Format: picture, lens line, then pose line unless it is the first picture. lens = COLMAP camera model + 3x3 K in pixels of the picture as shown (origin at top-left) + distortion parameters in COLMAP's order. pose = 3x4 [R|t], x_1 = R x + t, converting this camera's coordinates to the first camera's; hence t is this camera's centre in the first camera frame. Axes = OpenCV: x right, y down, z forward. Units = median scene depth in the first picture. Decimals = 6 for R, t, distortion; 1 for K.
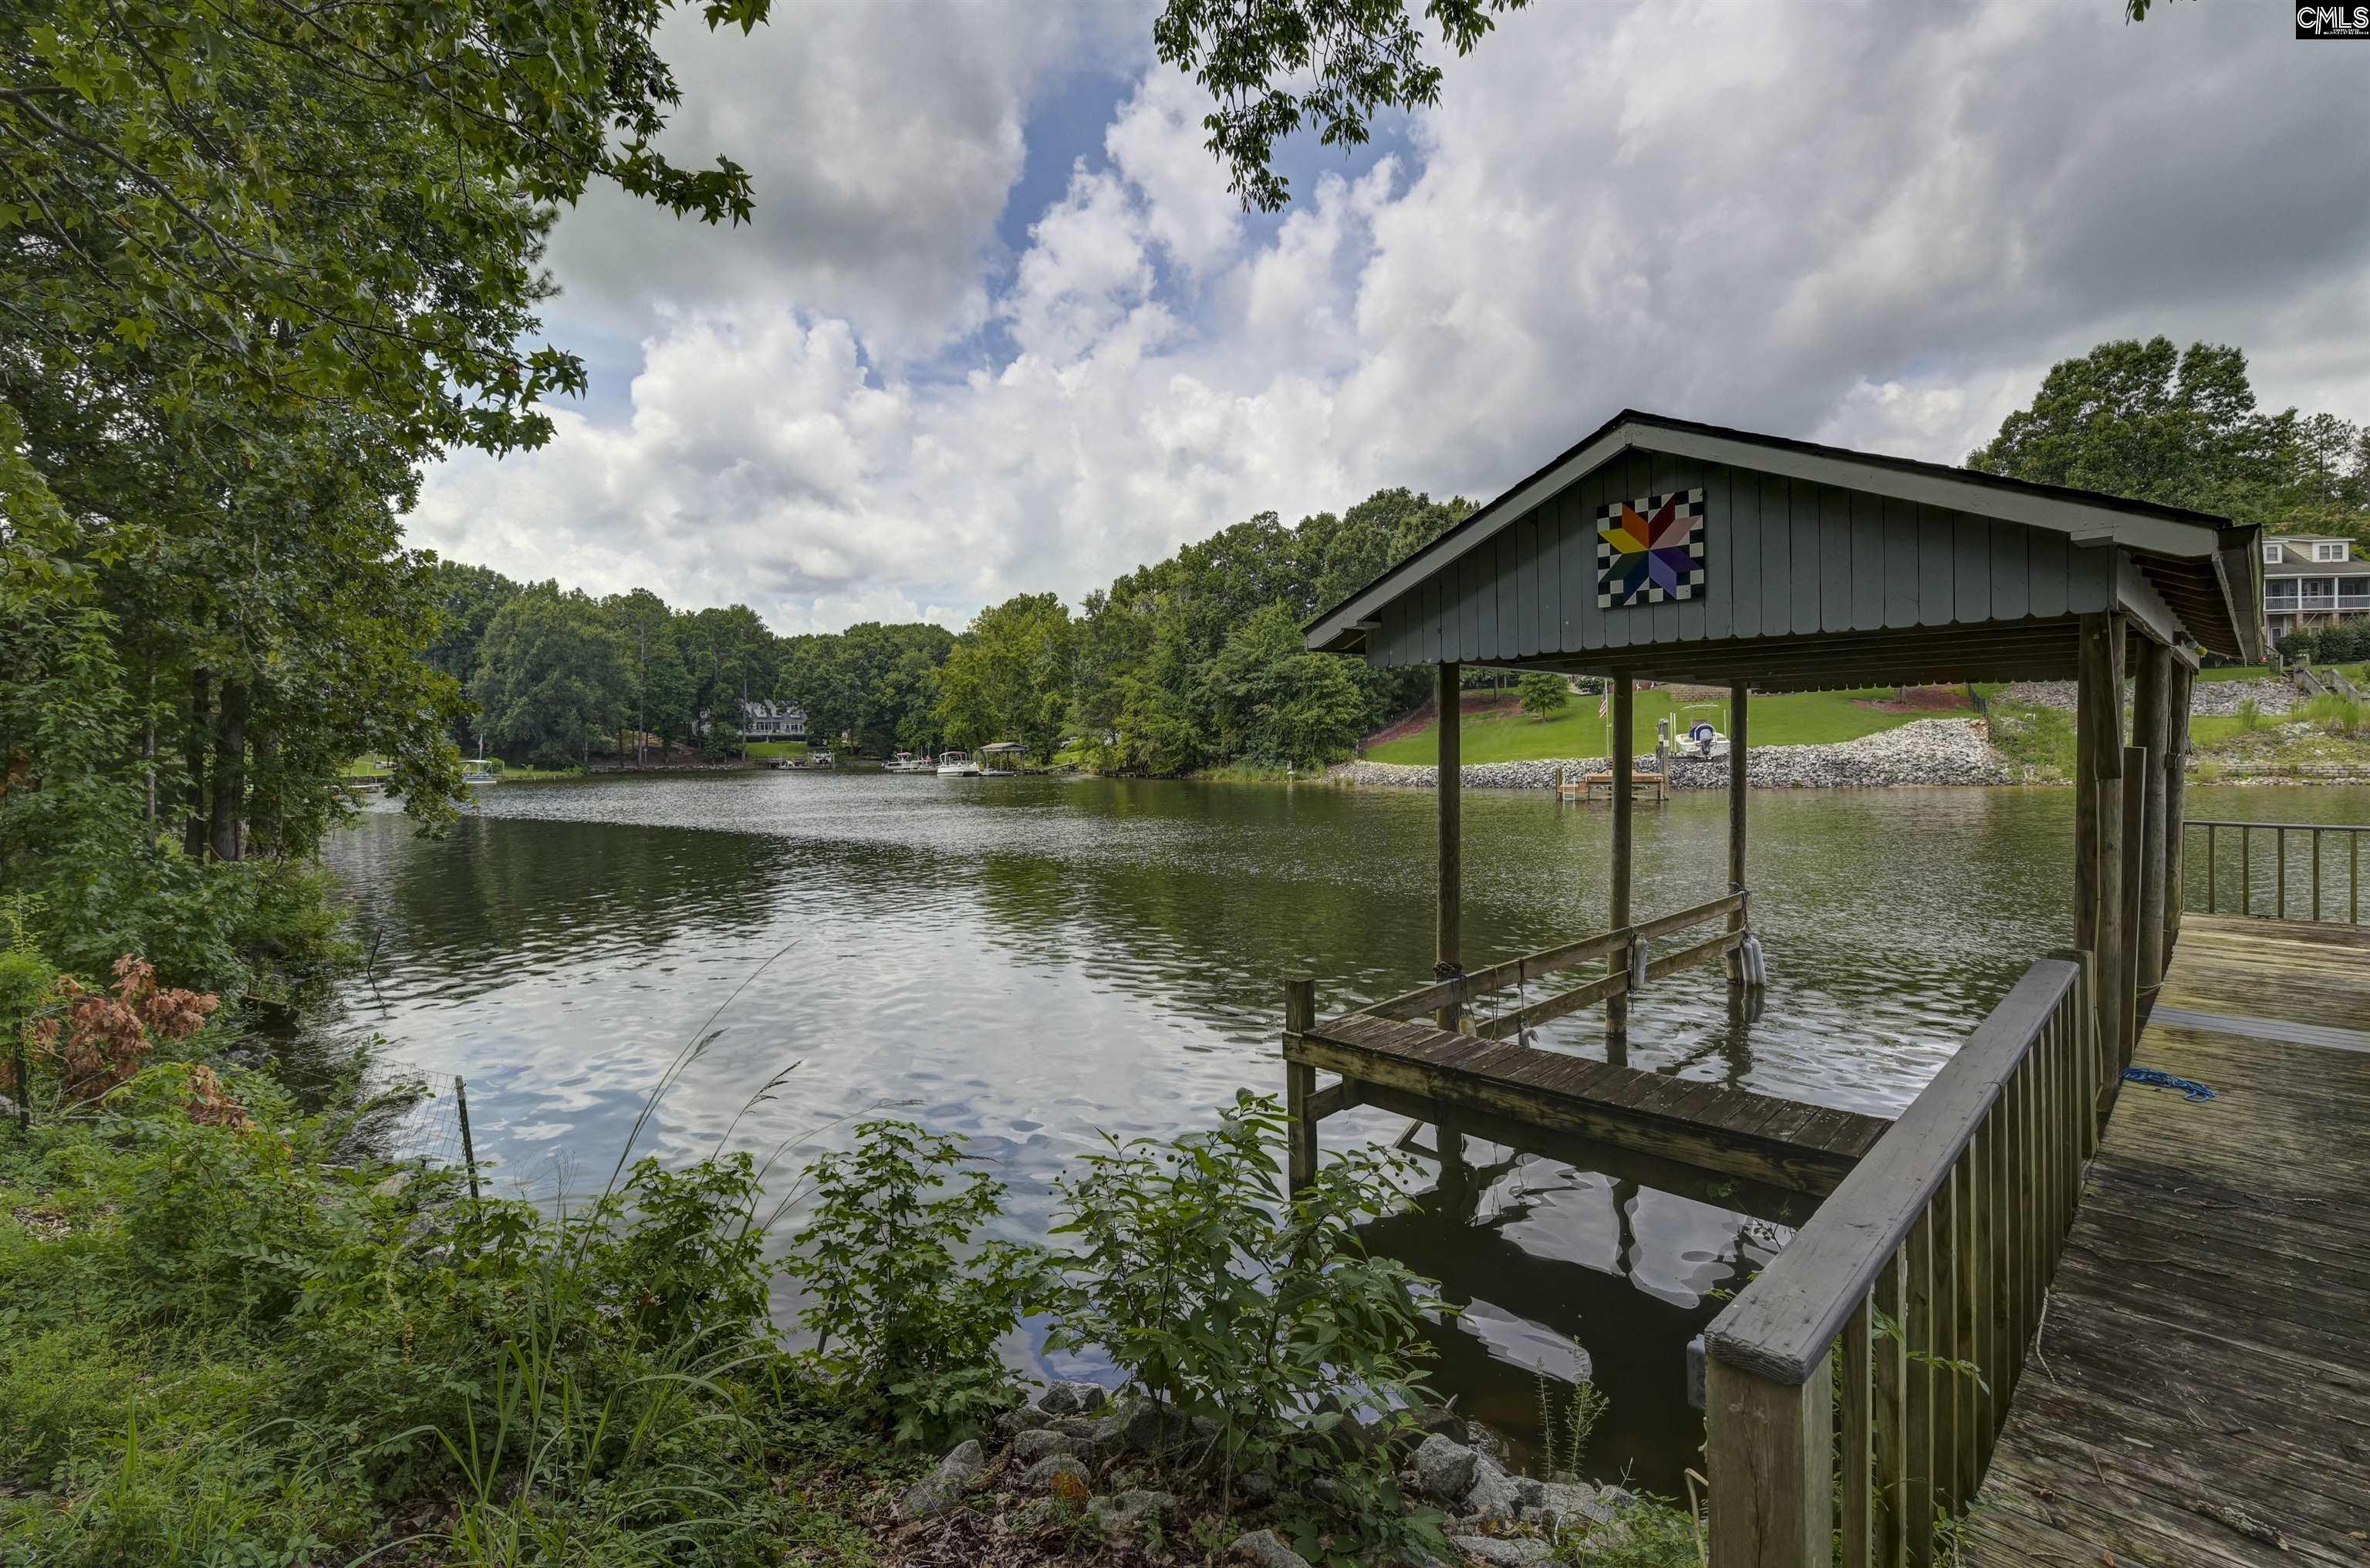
lens RADIAL K [[1034.0, 0, 1211.0], [0, 1034.0, 757.3], [0, 0, 1]] dist [-0.000862, -0.009966]
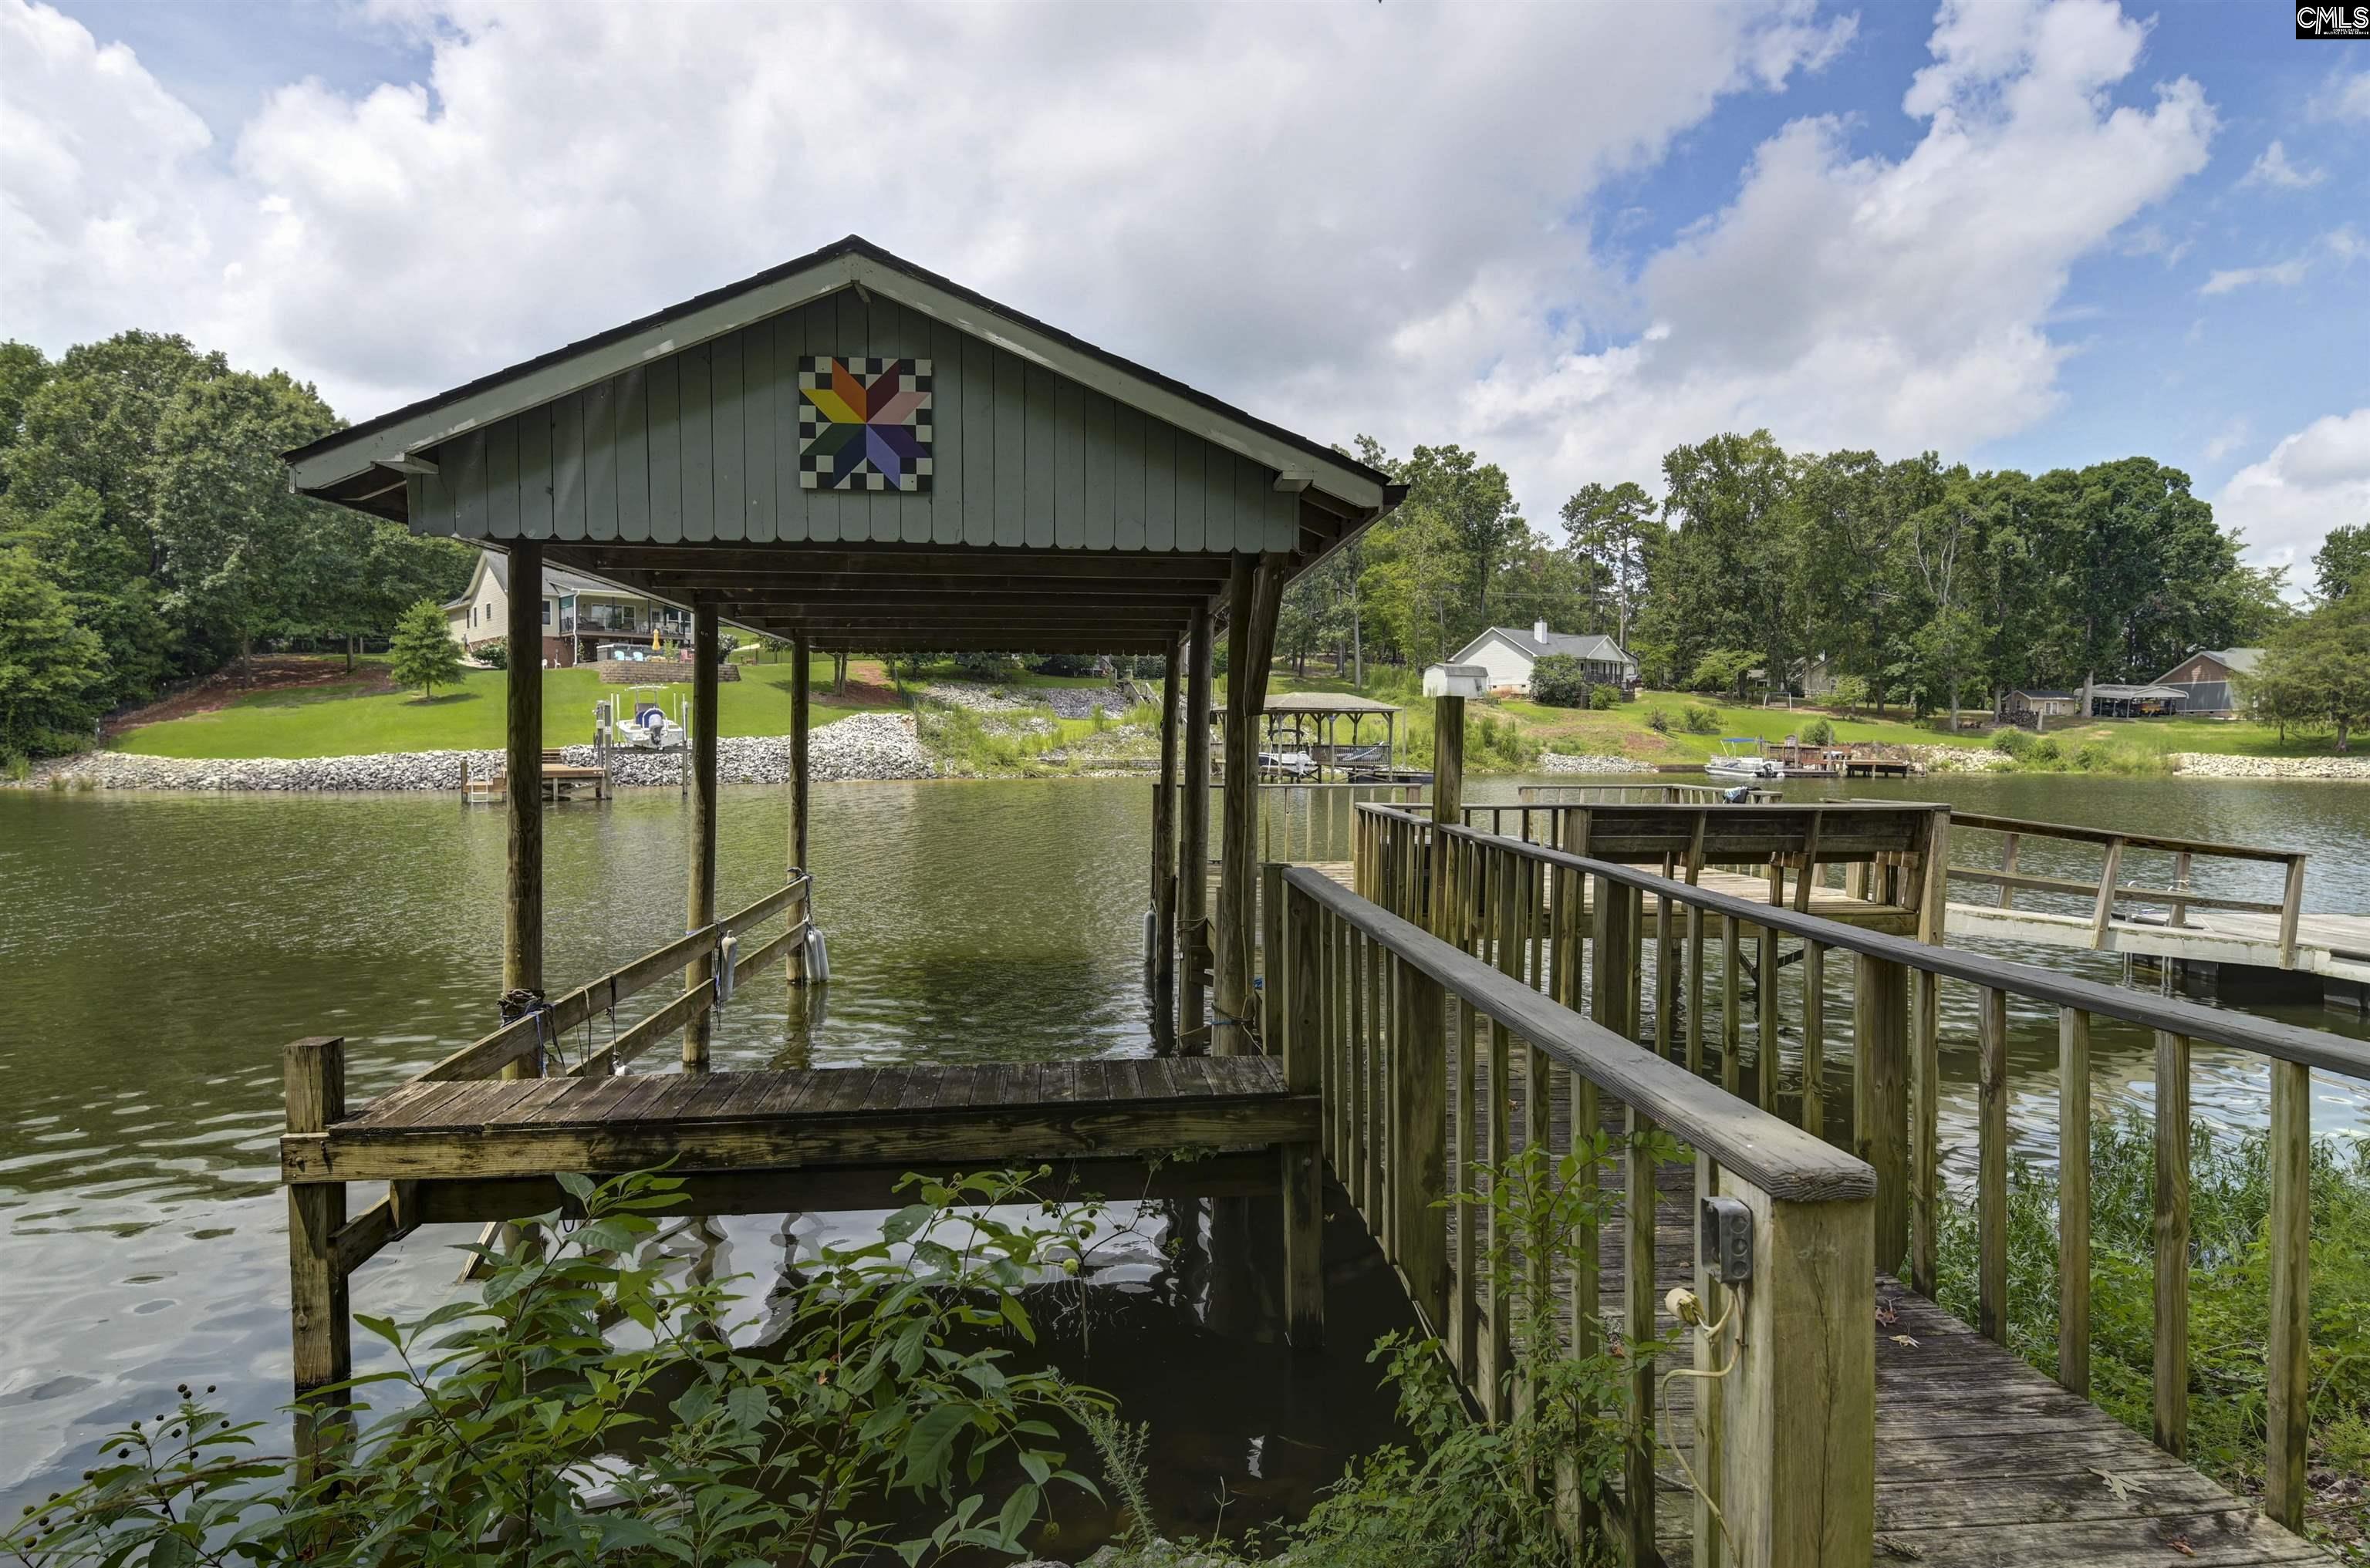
lens RADIAL K [[1218.2, 0, 1180.5], [0, 1218.2, 780.3], [0, 0, 1]] dist [0.013584, -0.010667]
pose [[0.636484, -0.010624, 0.771216, -0.016887], [-0.004018, 0.999846, 0.017090, 0.006440], [-0.771279, -0.013976, 0.636344, 0.022081]]
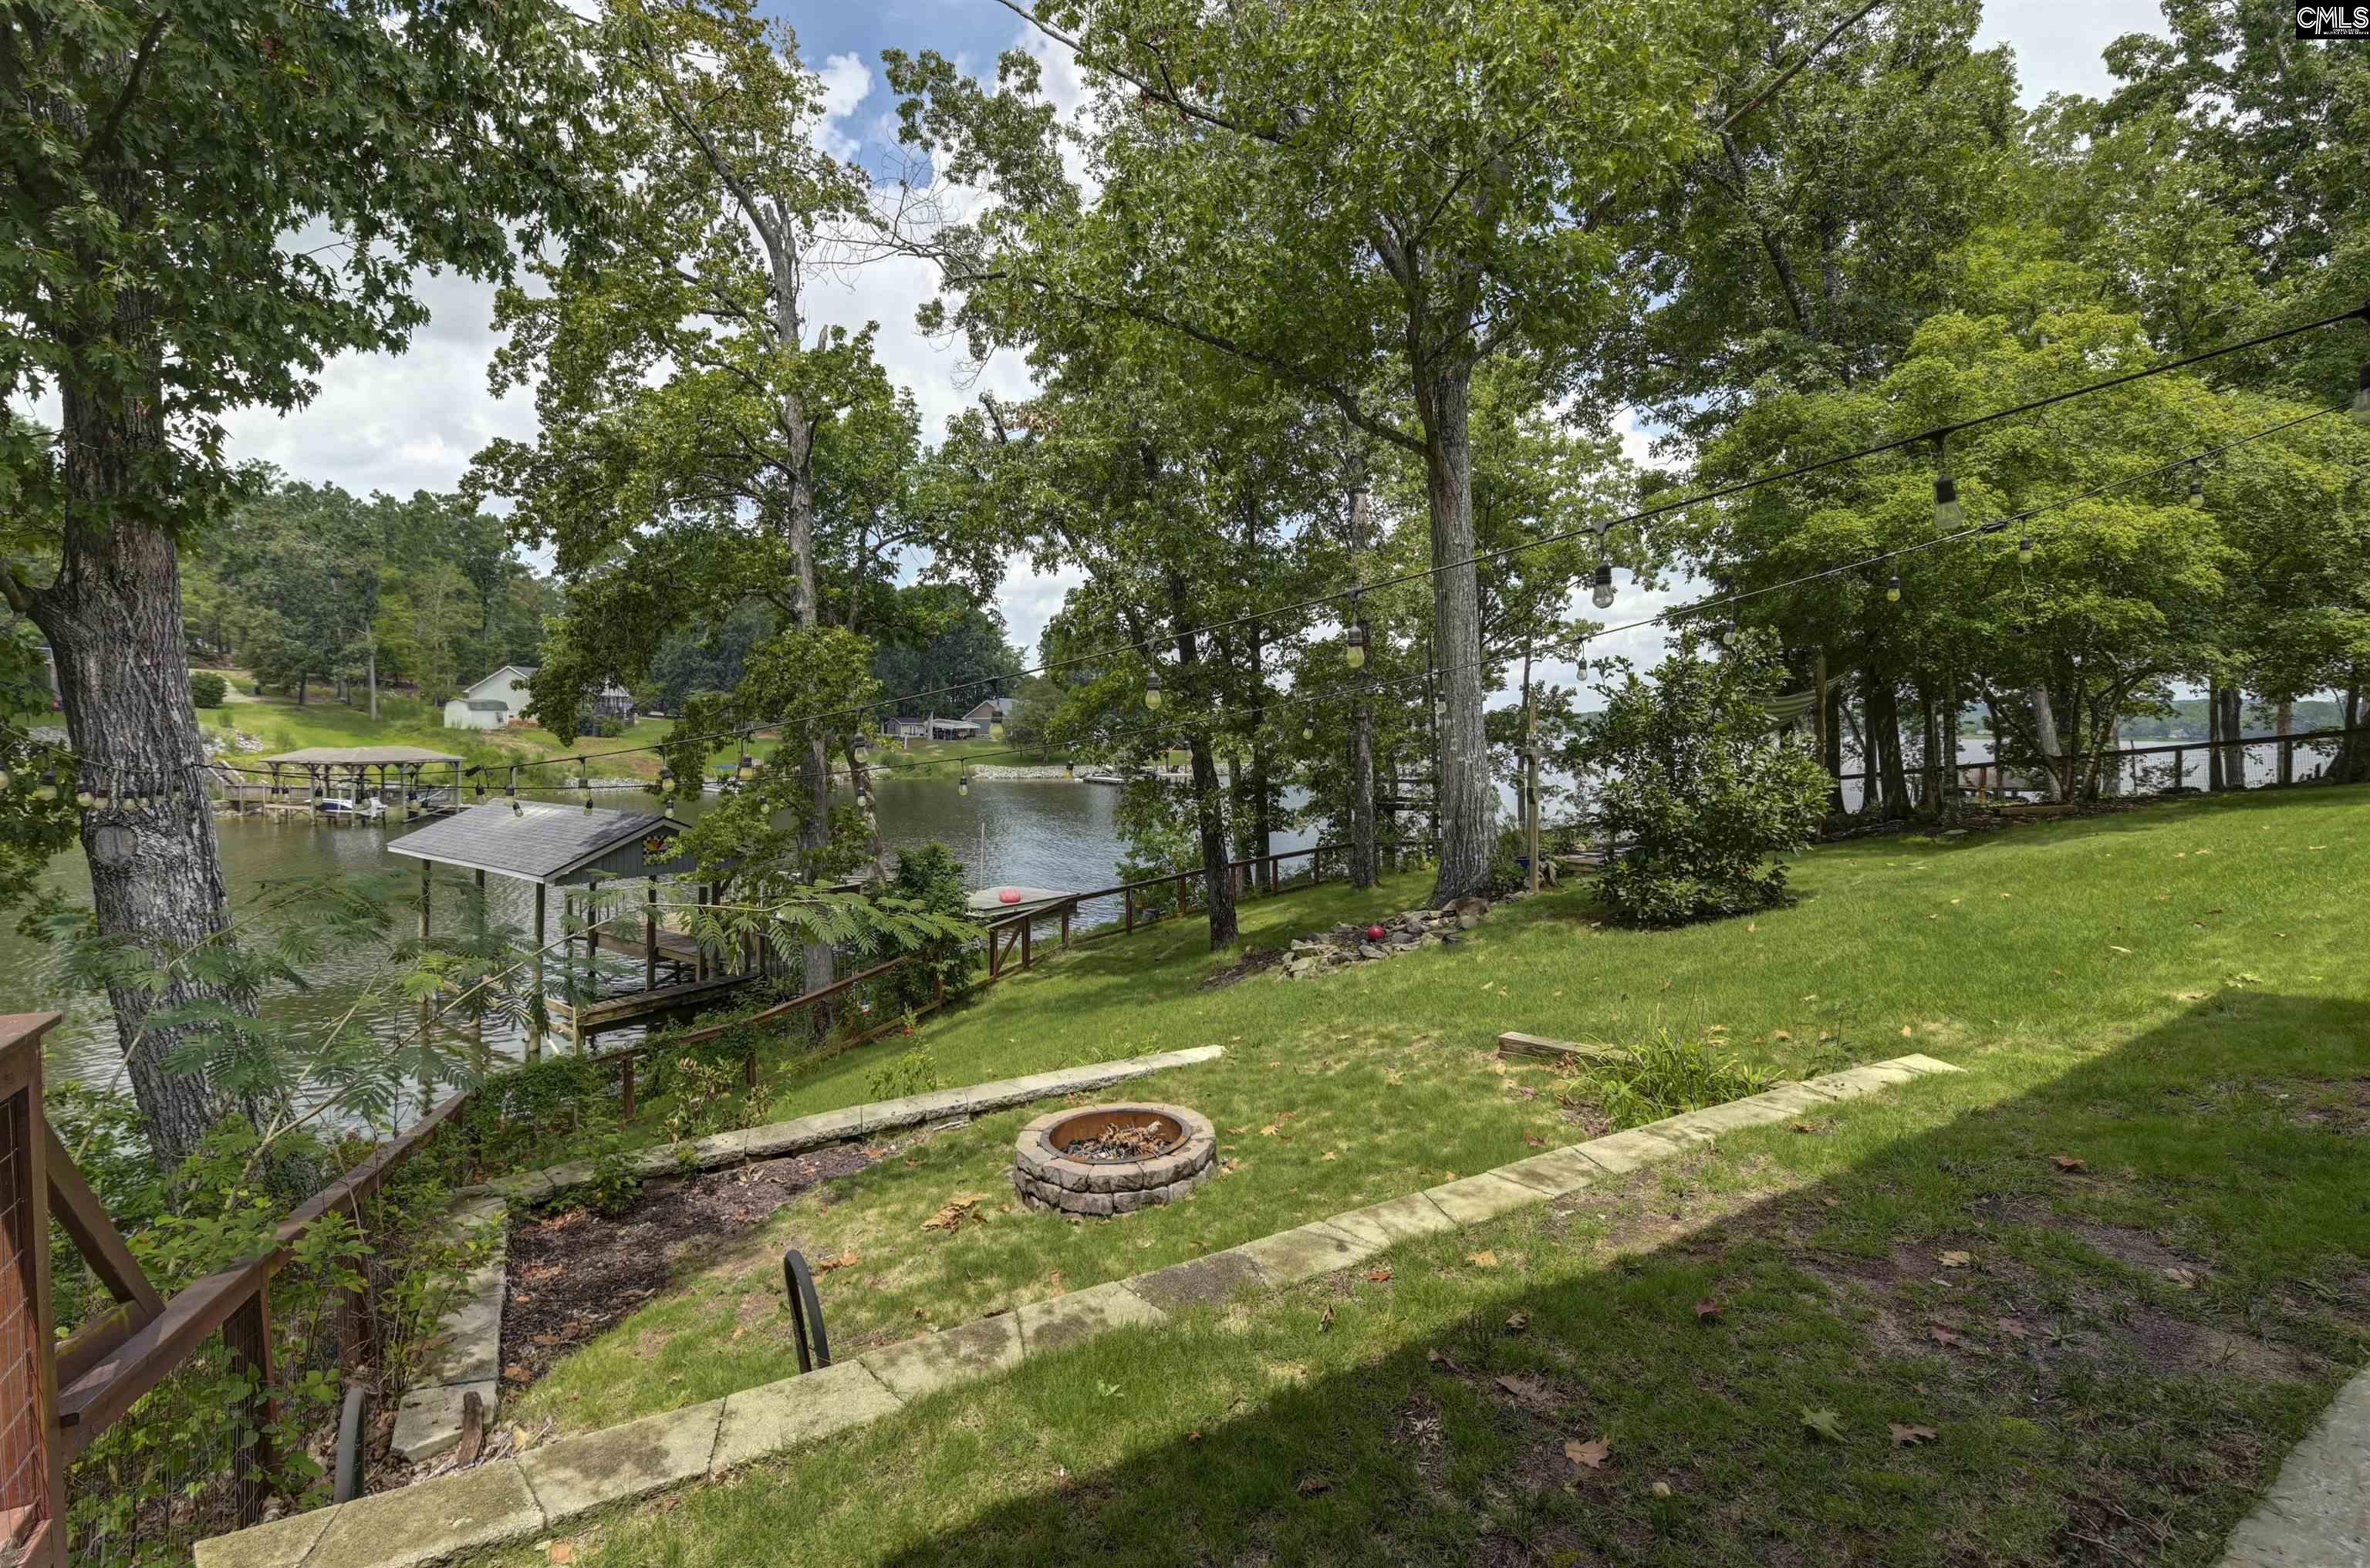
lens RADIAL K [[1065.2, 0, 1220.1], [0, 1065.2, 764.8], [0, 0, 1]] dist [0.002492, -0.013465]
pose [[-0.205021, -0.024411, 0.978453, -0.401138], [0.000568, 0.999686, 0.025060, -0.065095], [-0.978757, 0.005693, -0.204942, -0.014867]]
